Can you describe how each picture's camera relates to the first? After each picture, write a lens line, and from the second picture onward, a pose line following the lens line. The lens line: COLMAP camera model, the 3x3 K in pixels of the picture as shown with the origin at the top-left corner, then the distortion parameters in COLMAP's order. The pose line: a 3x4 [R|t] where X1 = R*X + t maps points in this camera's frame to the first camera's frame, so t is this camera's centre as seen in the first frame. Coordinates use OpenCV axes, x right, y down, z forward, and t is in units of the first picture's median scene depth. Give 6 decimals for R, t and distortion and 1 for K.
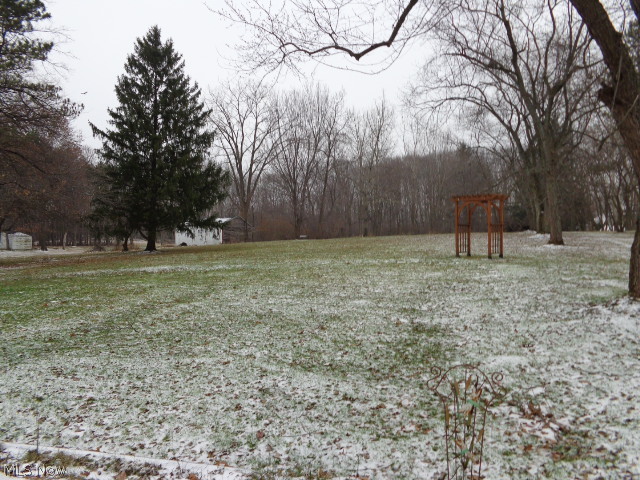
lens RADIAL K [[482.0, 0, 320.0], [0, 482.0, 240.0], [0, 0, 1]] dist [-0.001884, 0.005037]
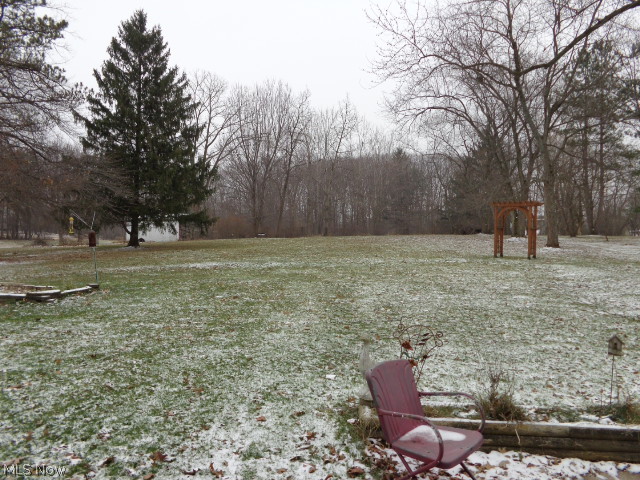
lens RADIAL K [[482.0, 0, 320.0], [0, 482.0, 240.0], [0, 0, 1]] dist [-0.001884, 0.005037]
pose [[0.986310, 0.020467, 0.163628, -0.138609], [-0.020755, 0.999785, 0.000049, 0.002110], [-0.163592, -0.003444, 0.986522, 0.000354]]
